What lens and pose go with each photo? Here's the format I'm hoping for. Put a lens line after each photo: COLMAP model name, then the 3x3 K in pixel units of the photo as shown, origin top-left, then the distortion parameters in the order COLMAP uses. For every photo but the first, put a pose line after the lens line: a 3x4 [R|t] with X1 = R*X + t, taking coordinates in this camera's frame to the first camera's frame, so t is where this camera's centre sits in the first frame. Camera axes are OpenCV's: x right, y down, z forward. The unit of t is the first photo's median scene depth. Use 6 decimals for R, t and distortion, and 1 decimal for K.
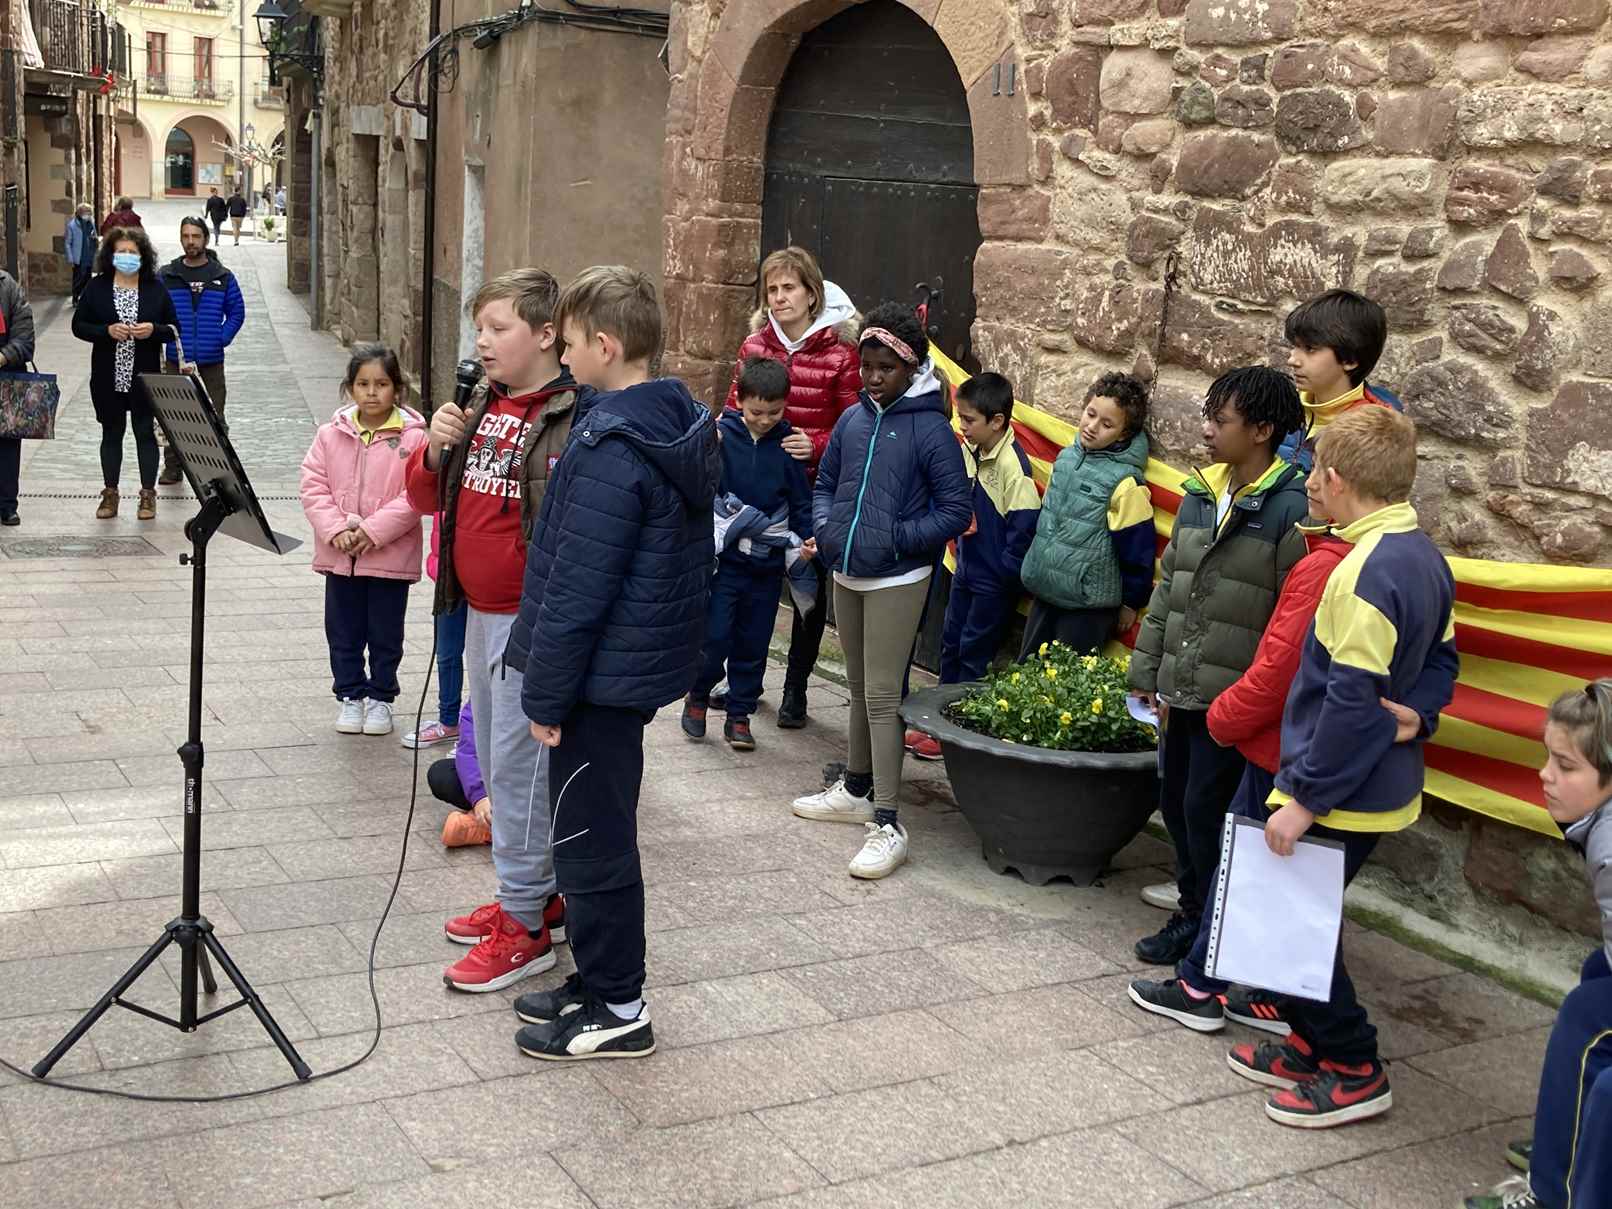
lens RADIAL K [[1788.5, 0, 814.4], [0, 1788.5, 594.3], [0, 0, 1]] dist [0.005829, 0.000000]
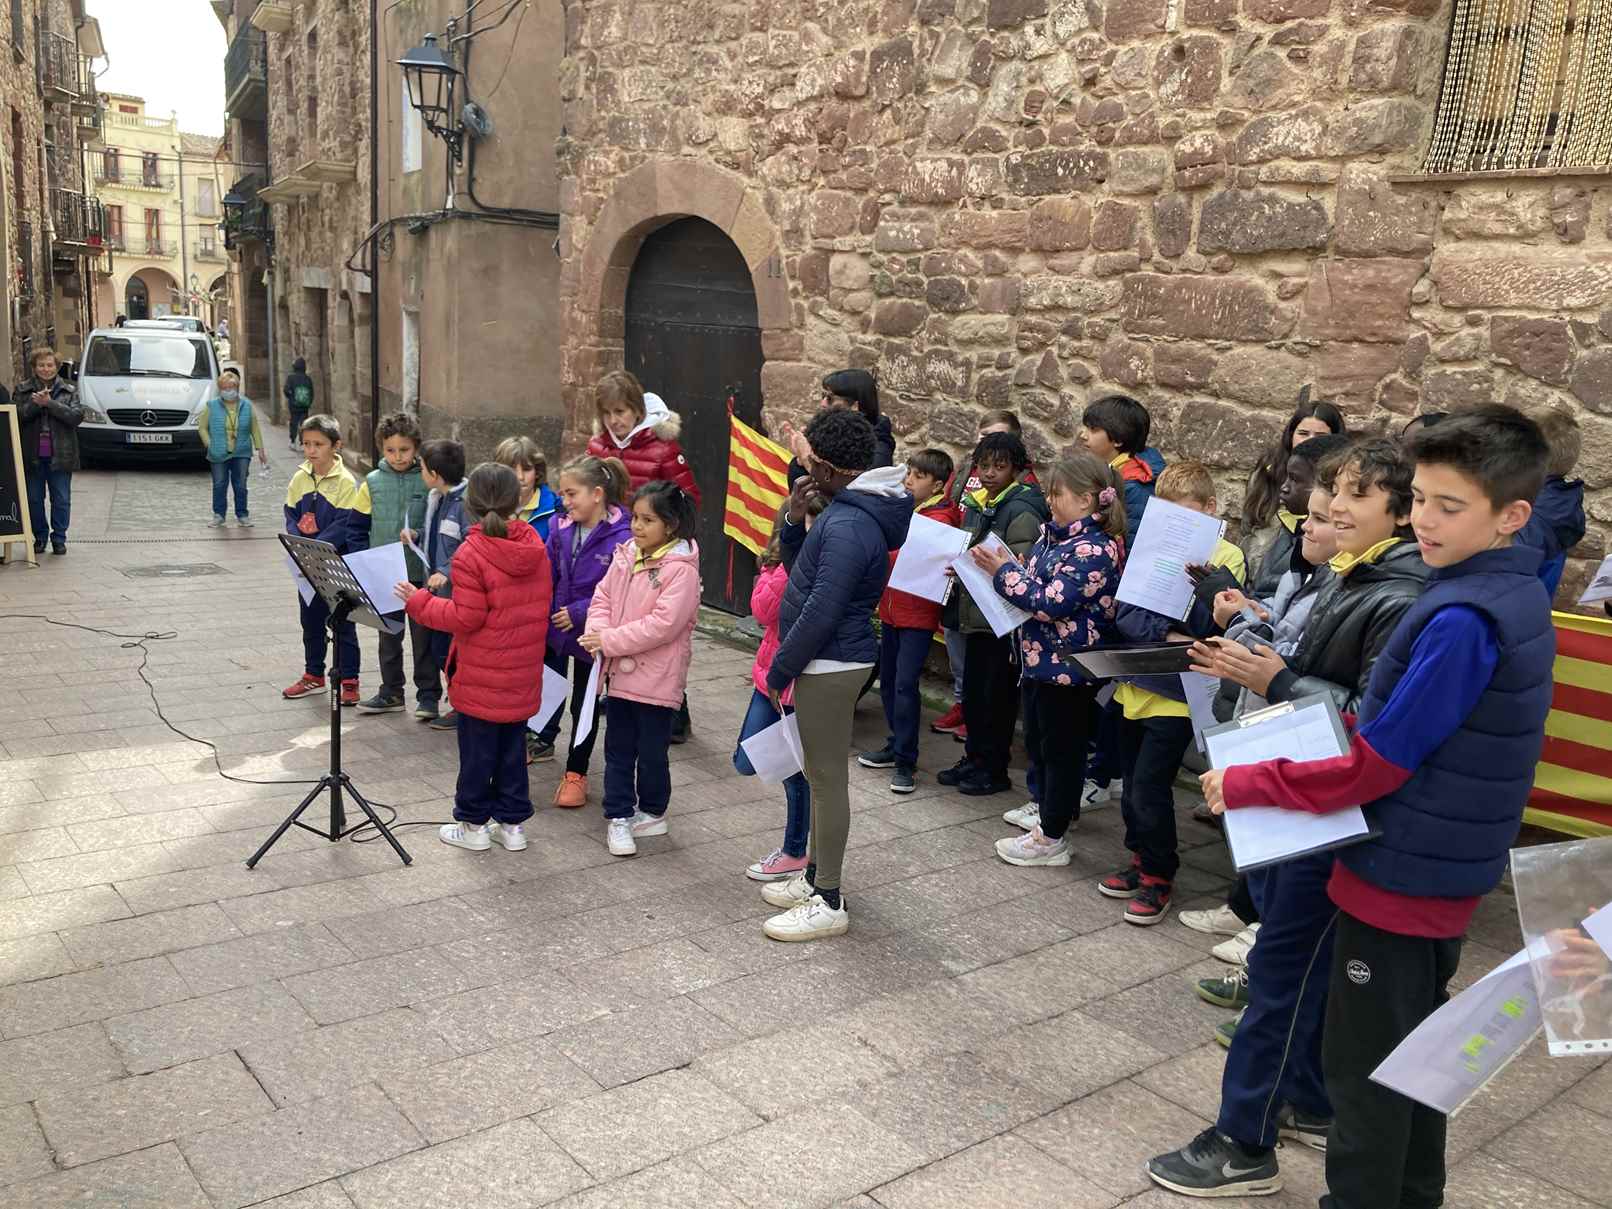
lens RADIAL K [[1301.8, 0, 785.1], [0, 1301.8, 593.6], [0, 0, 1]] dist [0.007489, -0.002830]
pose [[0.991760, -0.042319, 0.120915, -0.050551], [0.043502, 0.999028, -0.007153, 0.037448], [-0.120495, 0.012355, 0.992637, -0.255718]]
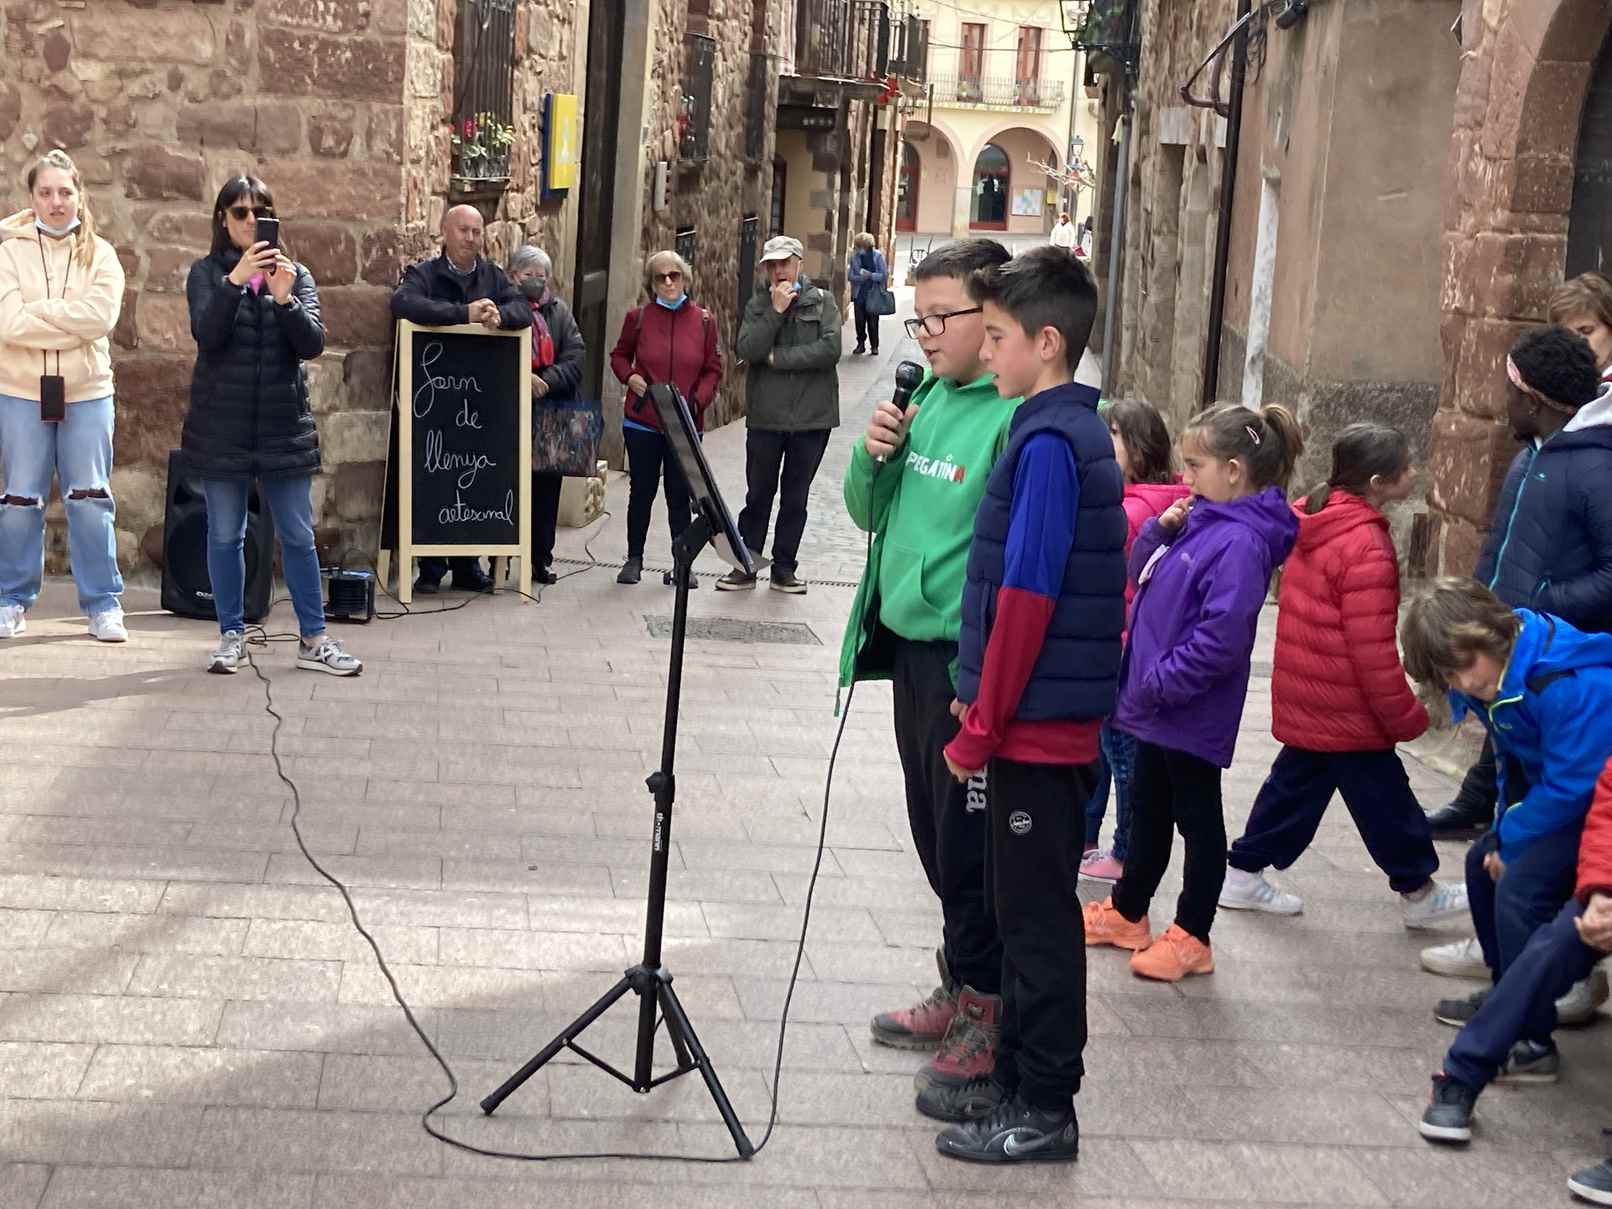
lens RADIAL K [[2503.9, 0, 806.0], [0, 2503.9, 555.4], [0, 0, 1]] dist [0.054431, 0.000000]
pose [[0.916754, 0.043116, -0.397119, 0.141241], [-0.078517, 0.994213, -0.073315, 0.035969], [0.391660, 0.098392, 0.914834, -0.106906]]
